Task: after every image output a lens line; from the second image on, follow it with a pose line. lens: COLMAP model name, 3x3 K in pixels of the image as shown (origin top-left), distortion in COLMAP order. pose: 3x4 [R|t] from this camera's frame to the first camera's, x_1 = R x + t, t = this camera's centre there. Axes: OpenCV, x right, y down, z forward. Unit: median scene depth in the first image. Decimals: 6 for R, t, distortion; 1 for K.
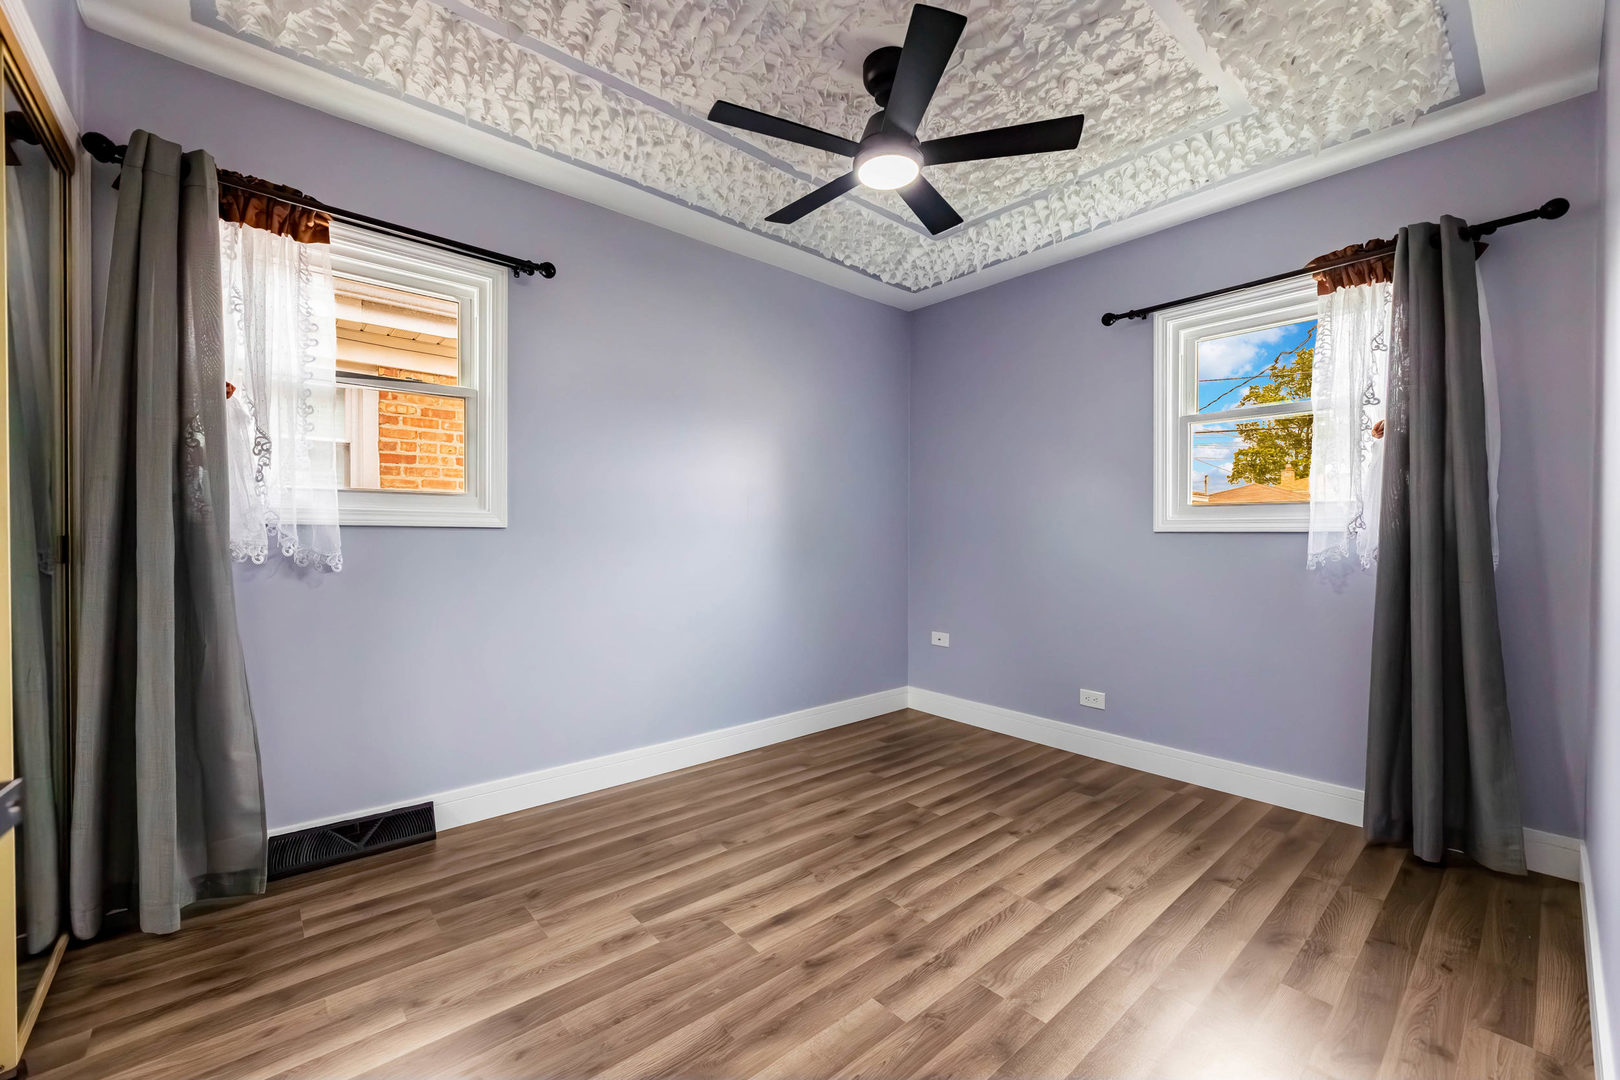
lens RADIAL K [[643.0, 0, 798.3], [0, 643.0, 538.5], [0, 0, 1]] dist [-0.003093, -0.000275]
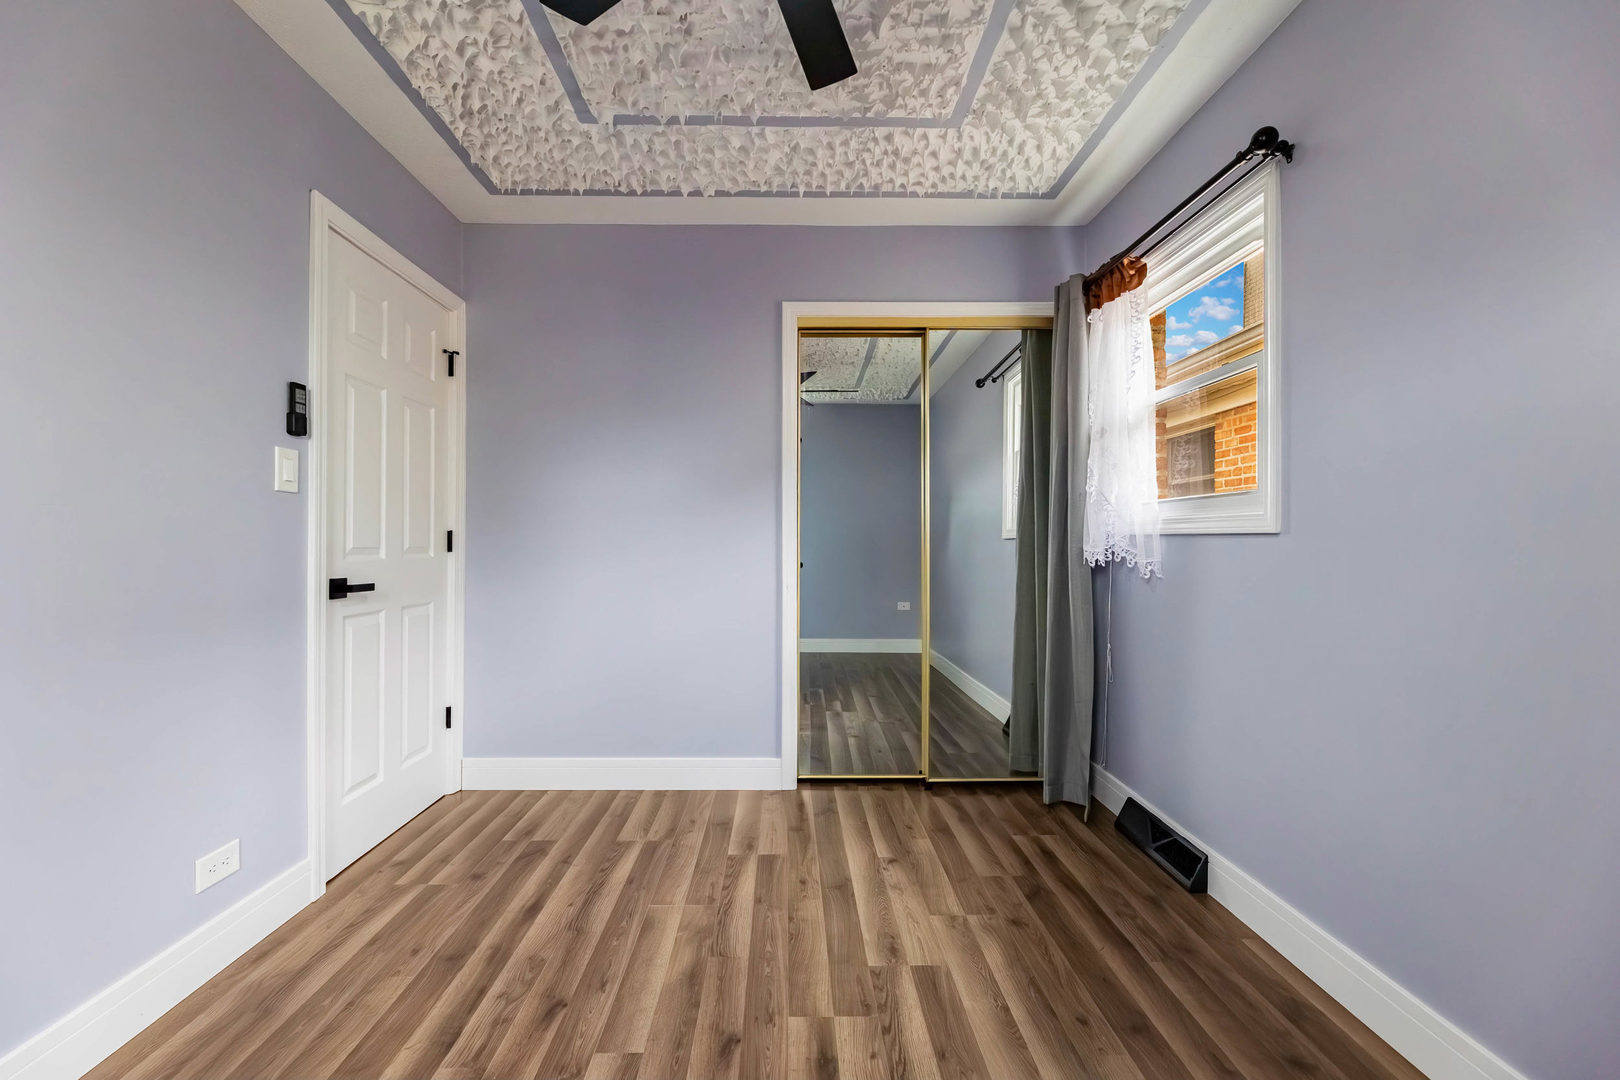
lens RADIAL K [[648.1, 0, 802.3], [0, 648.1, 538.6], [0, 0, 1]] dist [-0.001324, -0.000406]
pose [[-0.623877, -0.010467, -0.781452, 0.611303], [-0.009517, 0.999938, -0.005795, -0.002701], [0.781464, 0.003822, -0.623938, 1.532094]]
